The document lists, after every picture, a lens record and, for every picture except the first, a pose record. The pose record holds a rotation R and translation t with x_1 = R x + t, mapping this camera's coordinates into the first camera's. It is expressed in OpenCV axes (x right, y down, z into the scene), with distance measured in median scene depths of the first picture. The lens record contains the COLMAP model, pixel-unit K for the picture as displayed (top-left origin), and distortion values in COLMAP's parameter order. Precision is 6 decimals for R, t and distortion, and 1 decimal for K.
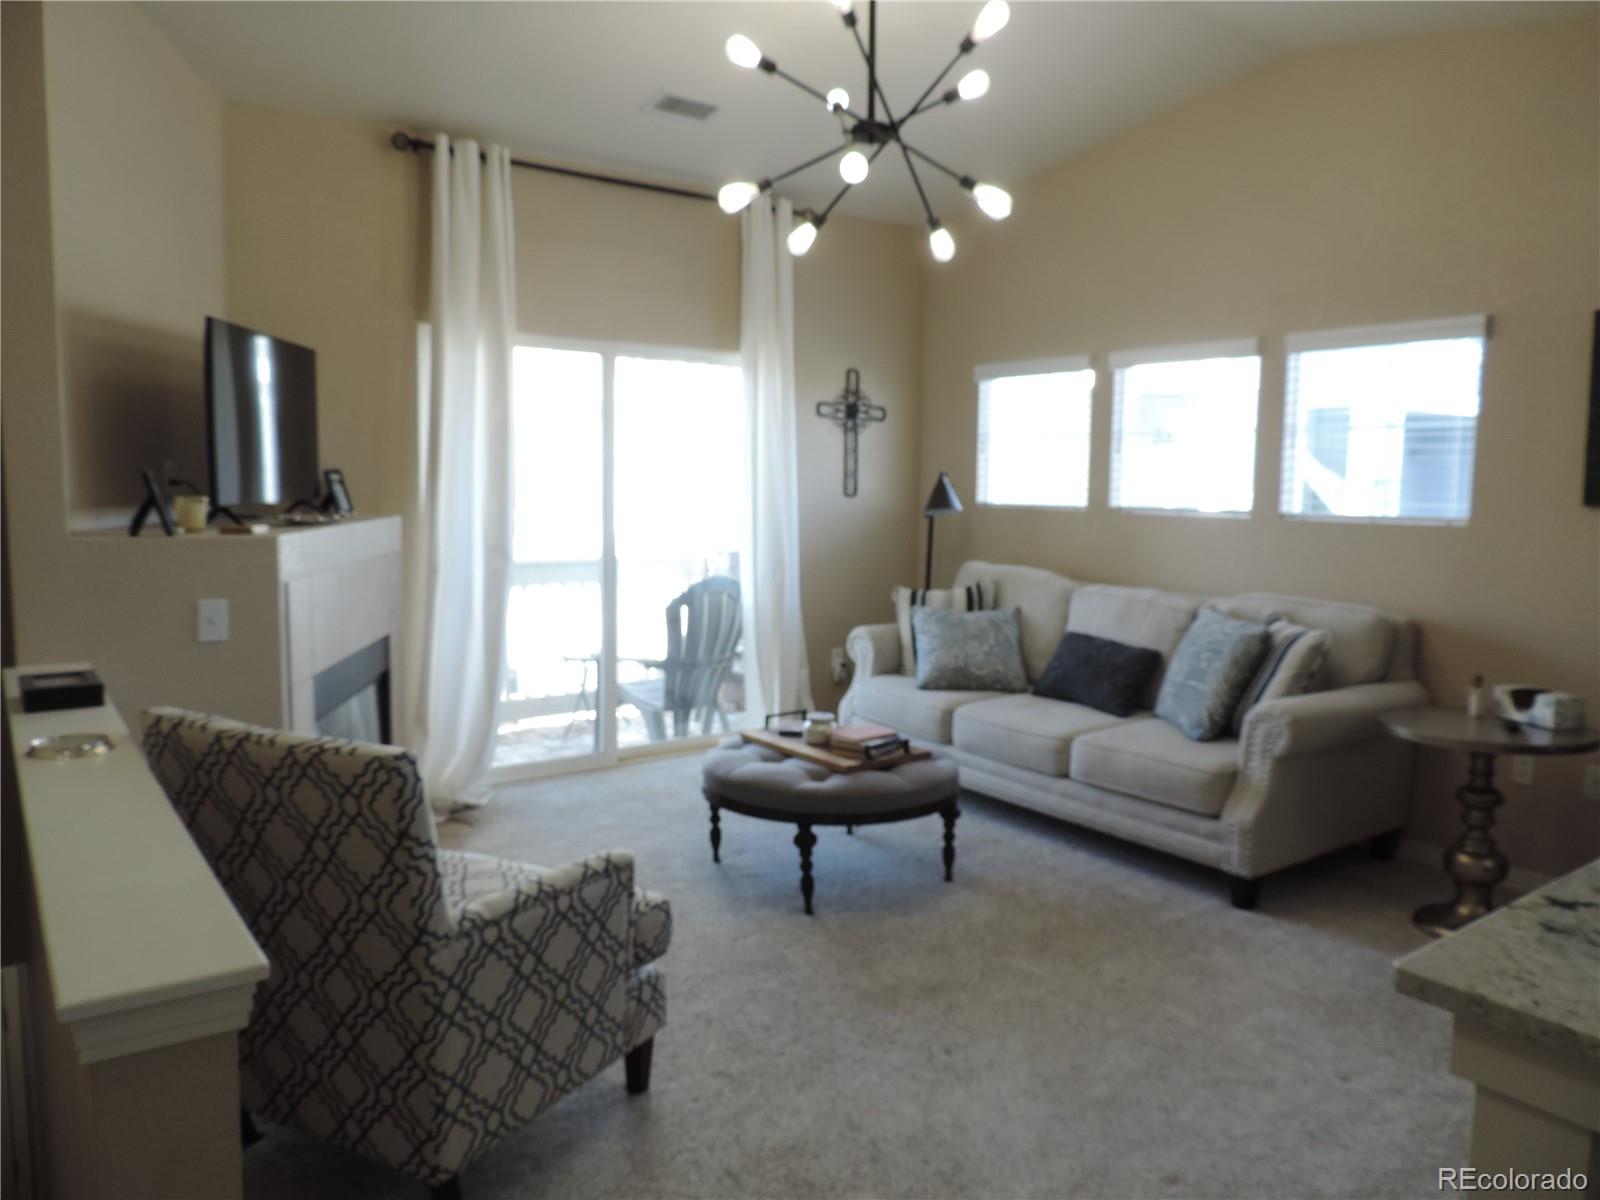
lens RADIAL K [[1128.5, 0, 815.4], [0, 1128.5, 596.4], [0, 0, 1]] dist [-0.017052, 0.001413]
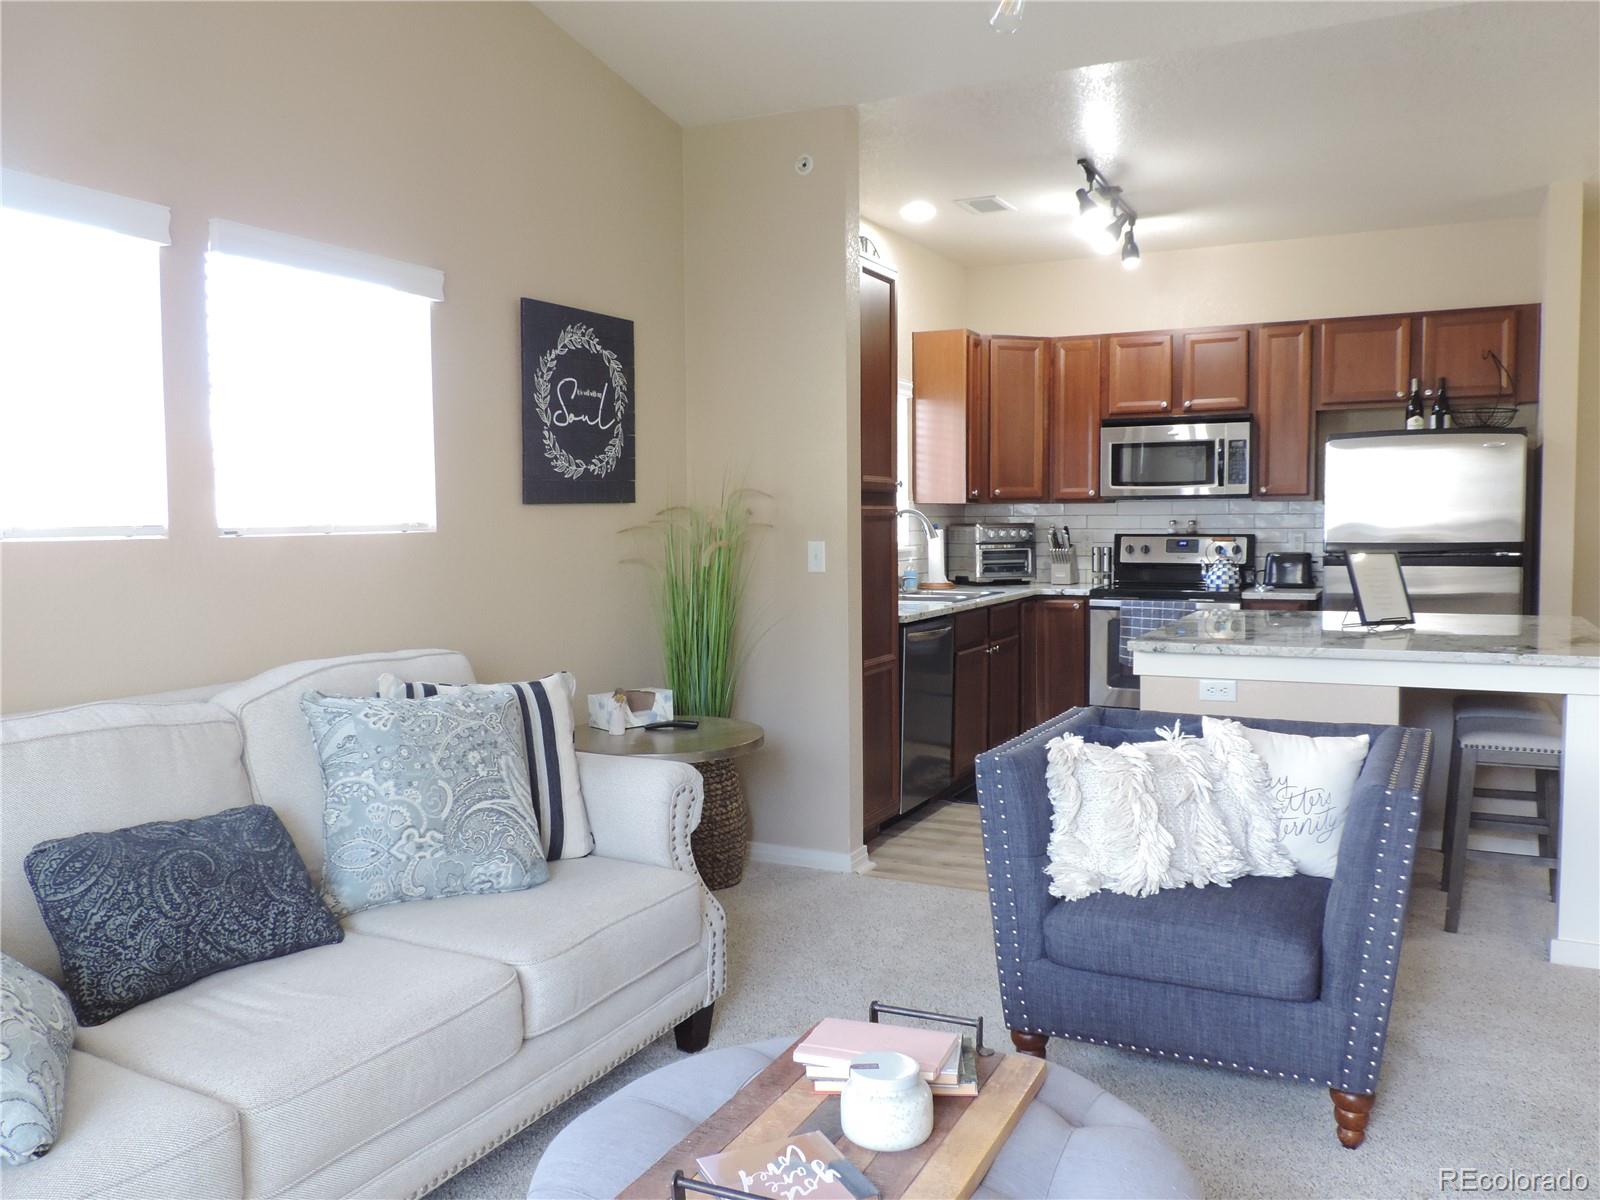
lens RADIAL K [[1274.1, 0, 801.3], [0, 1274.1, 605.1], [0, 0, 1]] dist [-0.012990, 0.002139]
pose [[-0.453746, -0.071322, 0.888272, -0.301168], [0.093807, 0.987431, 0.127202, -0.088516], [-0.886180, 0.141043, -0.441353, 1.015659]]
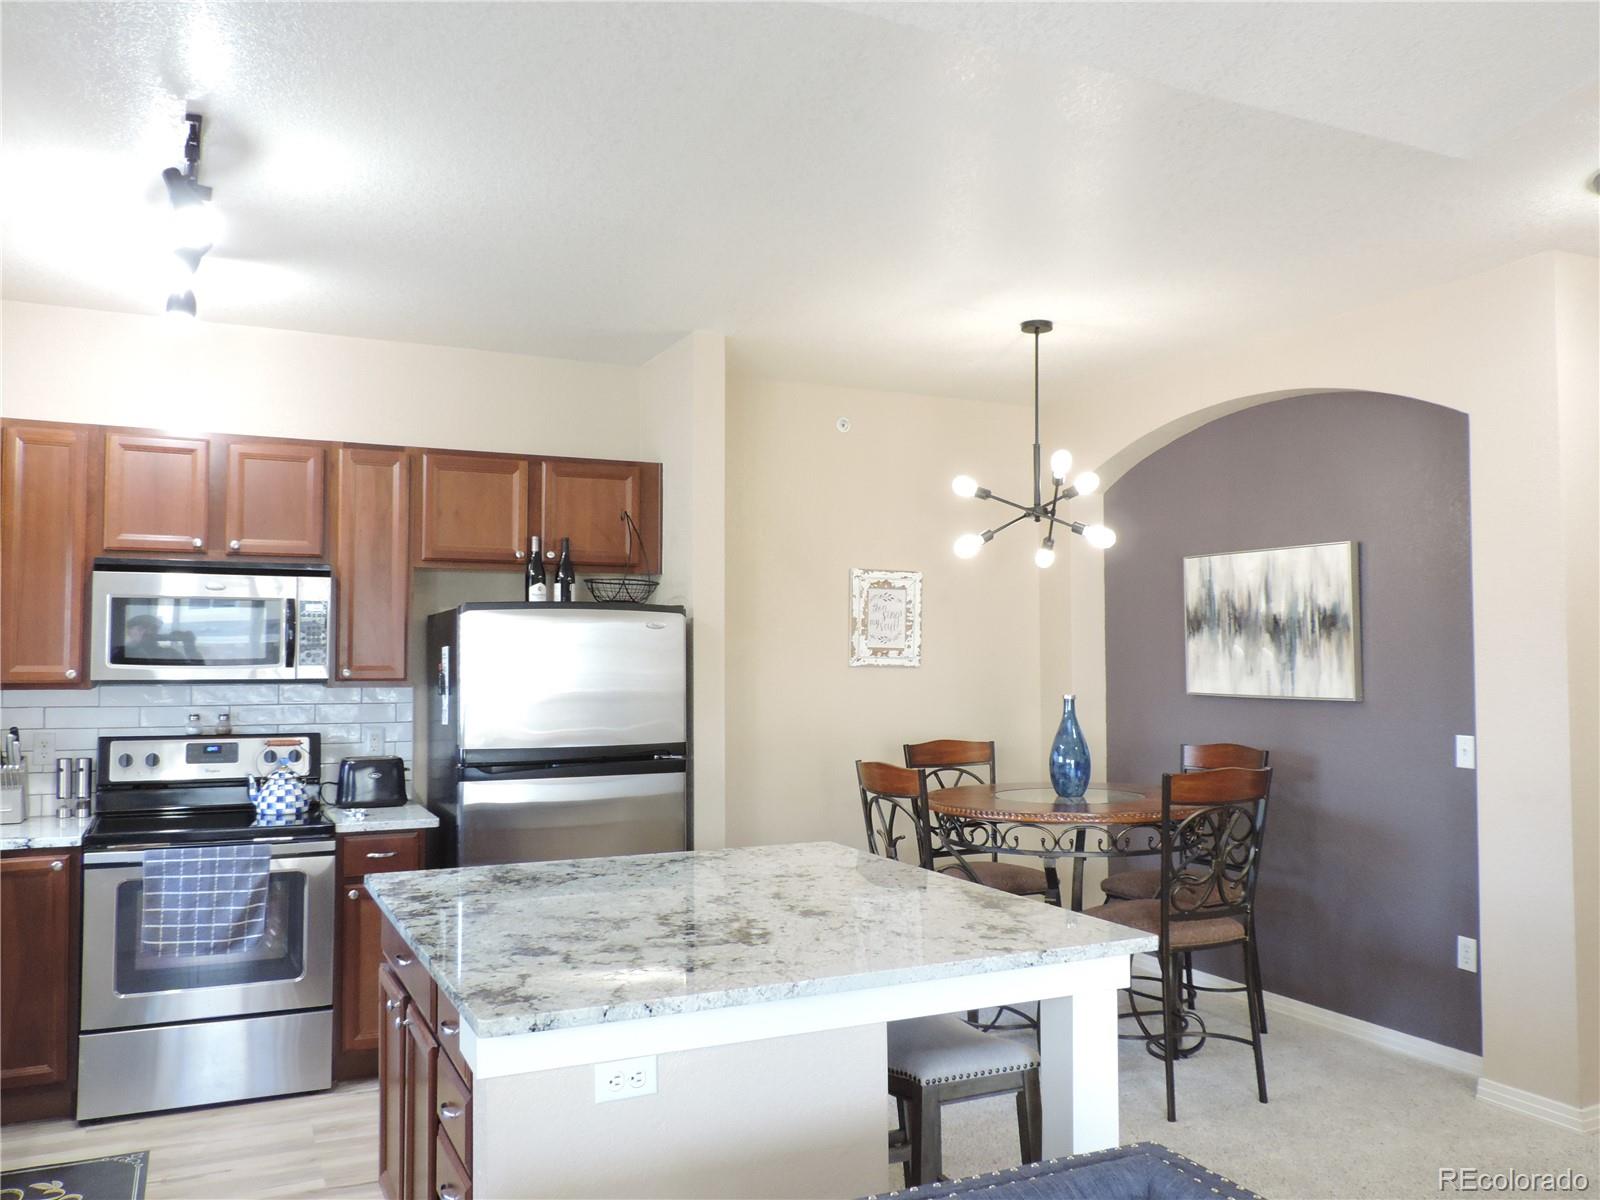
lens RADIAL K [[1276.9, 0, 798.5], [0, 1276.9, 607.9], [0, 0, 1]] dist [-0.012861, 0.007309]
pose [[-0.979914, -0.006435, 0.199319, 0.178118], [0.006504, 0.997916, 0.064191, -0.100716], [-0.199317, 0.064198, -0.977830, 0.832304]]
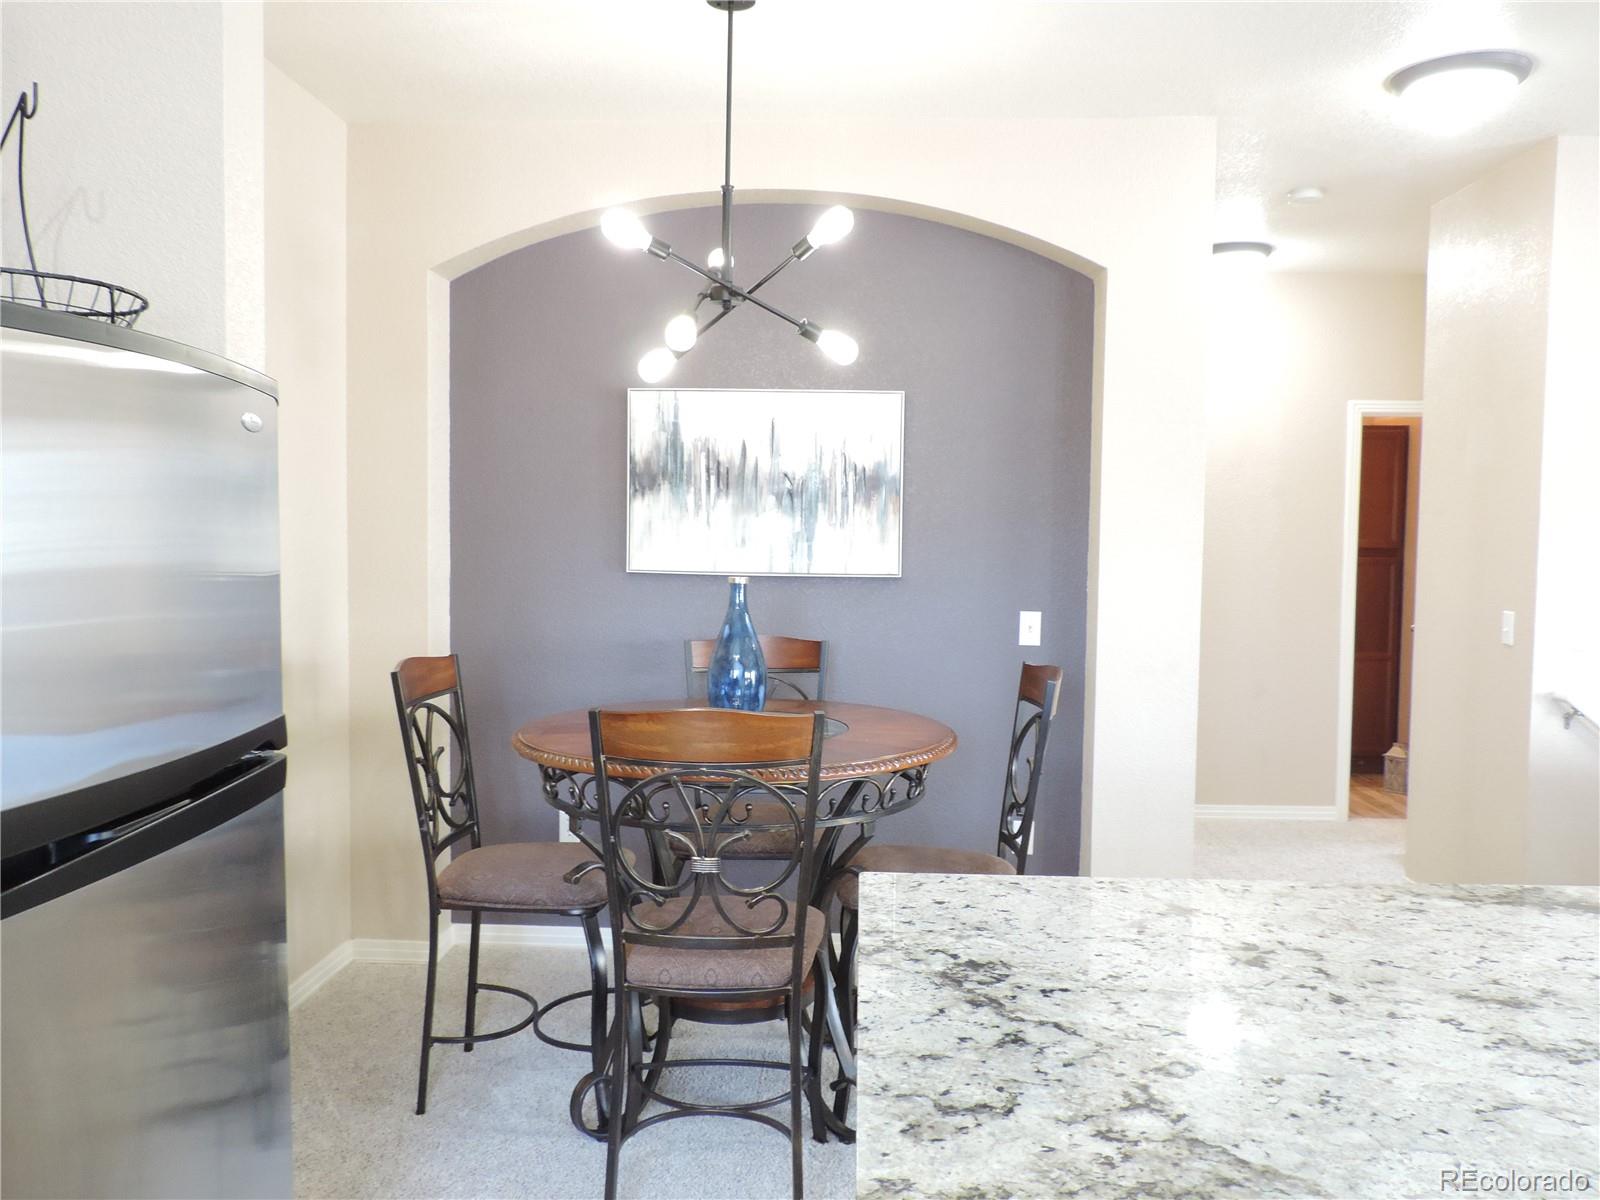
lens RADIAL K [[1281.0, 0, 820.3], [0, 1281.0, 577.5], [0, 0, 1]] dist [-0.008722, -0.001935]
pose [[-0.626553, 0.002835, -0.779374, 0.682919], [-0.100135, 0.991413, 0.084106, -0.025362], [0.772920, 0.130740, -0.620888, 0.247269]]
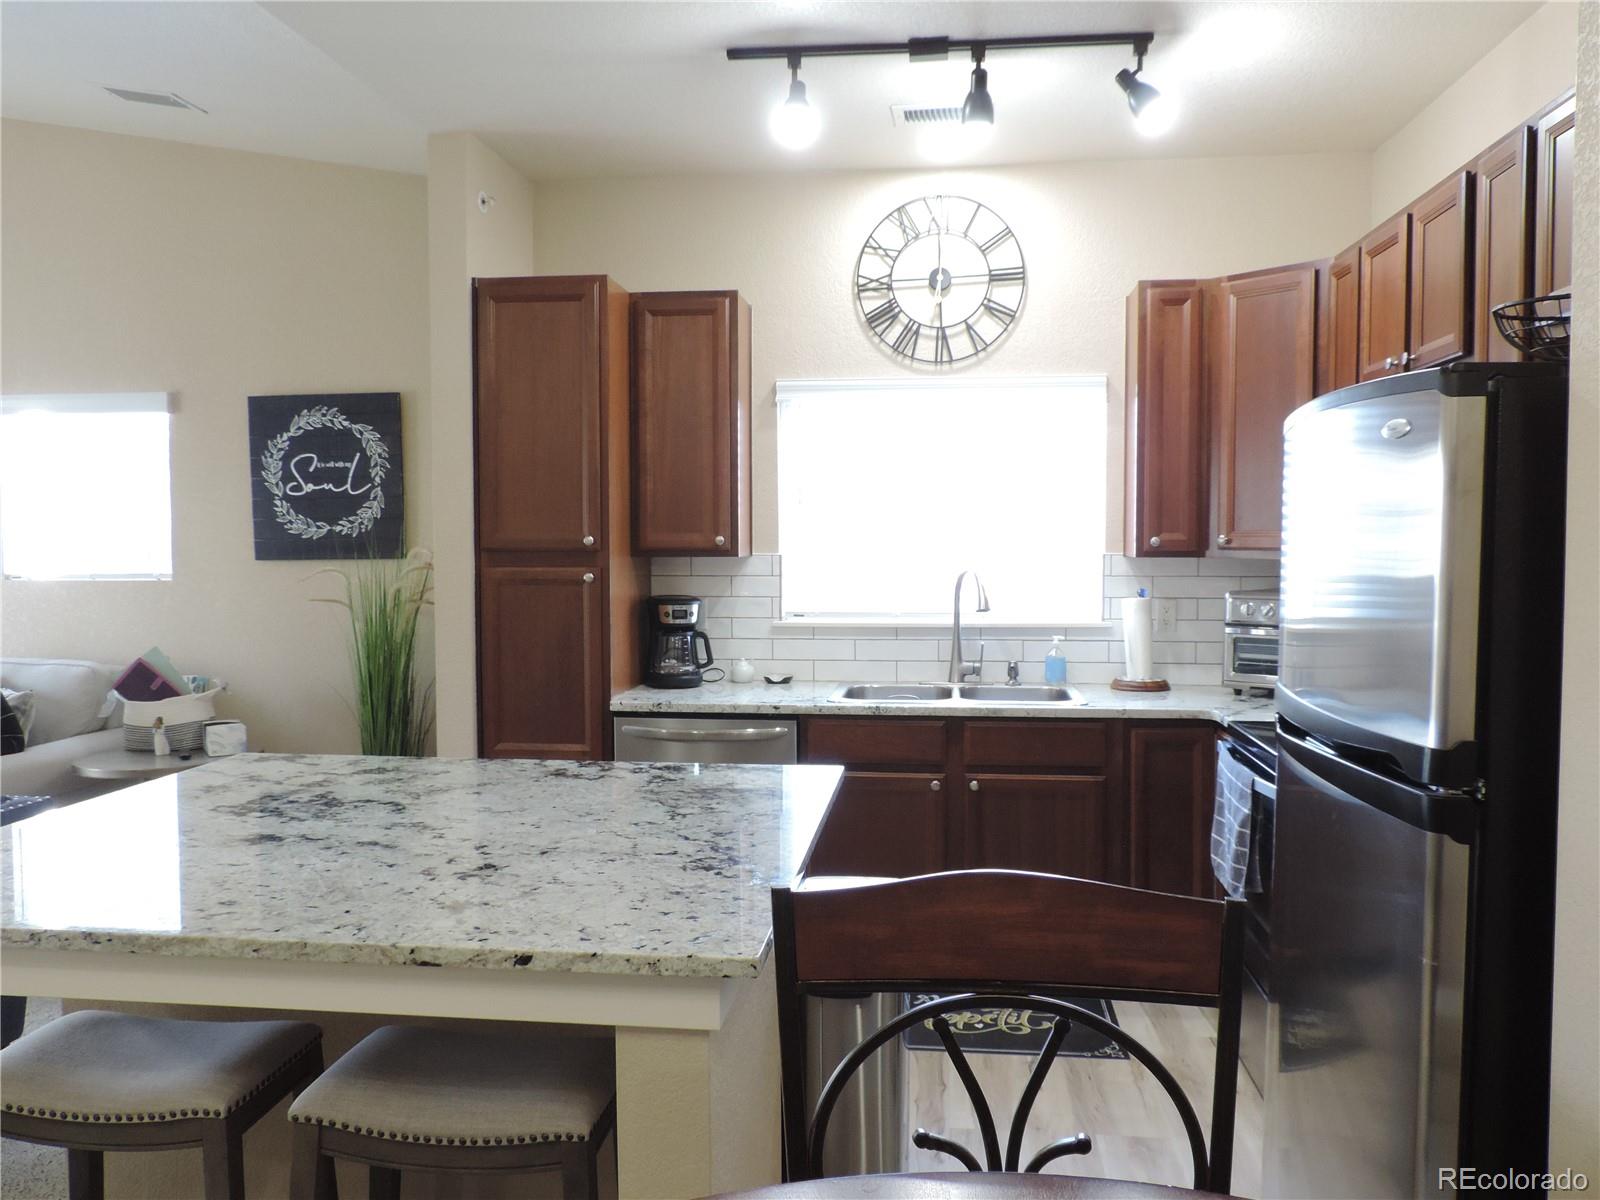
lens RADIAL K [[1261.4, 0, 805.3], [0, 1261.4, 604.0], [0, 0, 1]] dist [-0.013896, 0.001150]
pose [[0.682540, -0.054208, 0.728835, 0.087528], [0.084736, 0.996390, -0.005246, 0.016936], [-0.725919, 0.065339, 0.684669, -0.260191]]
